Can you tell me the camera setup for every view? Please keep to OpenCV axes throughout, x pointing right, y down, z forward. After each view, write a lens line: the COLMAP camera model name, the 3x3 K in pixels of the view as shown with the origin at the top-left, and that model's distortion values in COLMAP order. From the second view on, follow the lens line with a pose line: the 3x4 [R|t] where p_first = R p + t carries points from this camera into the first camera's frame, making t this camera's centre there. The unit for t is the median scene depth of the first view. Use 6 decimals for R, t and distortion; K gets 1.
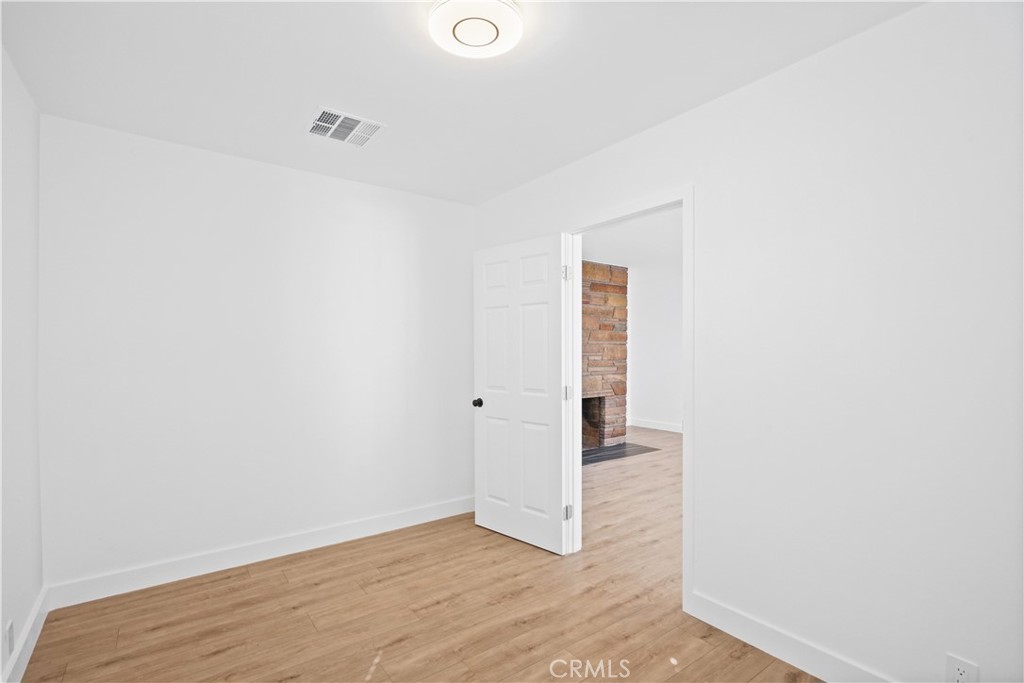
lens RADIAL K [[472.6, 0, 513.7], [0, 472.6, 347.8], [0, 0, 1]] dist [0.002120, 0.000560]
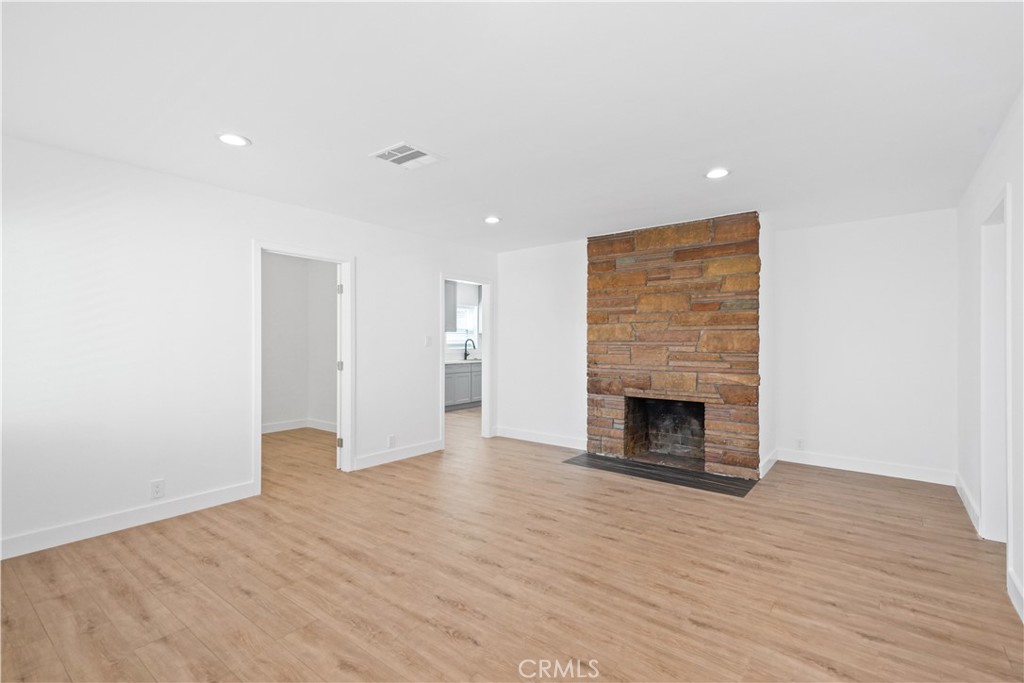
lens RADIAL K [[472.6, 0, 515.1], [0, 472.6, 339.2], [0, 0, 1]] dist [0.002120, 0.000560]
pose [[0.268007, -0.006483, -0.963395, 0.806962], [-0.000143, 0.999977, -0.006769, 0.011135], [0.963417, 0.001952, 0.268000, 0.523288]]
